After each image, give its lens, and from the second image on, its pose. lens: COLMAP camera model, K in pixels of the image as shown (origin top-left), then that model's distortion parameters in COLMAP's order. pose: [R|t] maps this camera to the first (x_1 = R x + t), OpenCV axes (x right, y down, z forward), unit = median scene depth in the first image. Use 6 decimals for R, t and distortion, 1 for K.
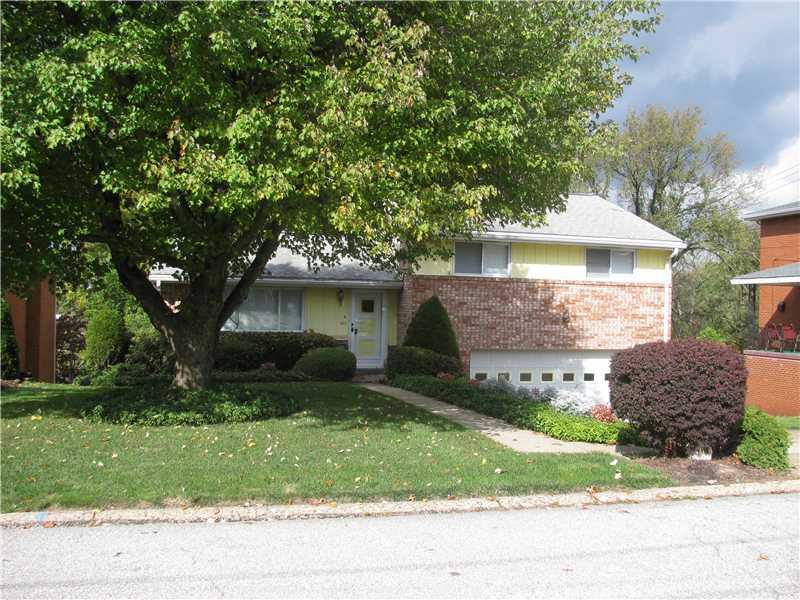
lens RADIAL K [[829.2, 0, 400.0], [0, 829.2, 300.0], [0, 0, 1]] dist [-0.246368, 0.317469]
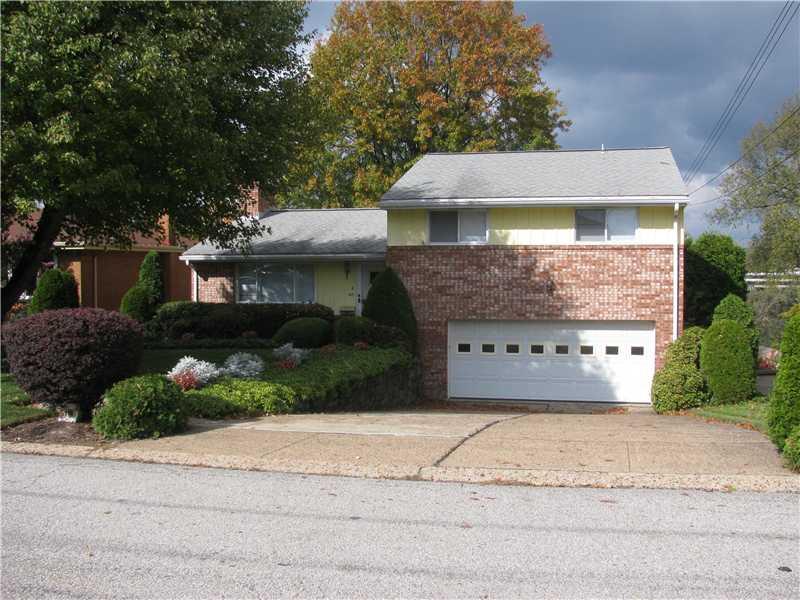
lens RADIAL K [[829.2, 0, 400.0], [0, 829.2, 300.0], [0, 0, 1]] dist [-0.246368, 0.317469]
pose [[0.894964, -0.011055, -0.446001, 0.463787], [0.024370, 0.999412, 0.024129, 0.011259], [0.445472, -0.032464, 0.894707, 0.090639]]
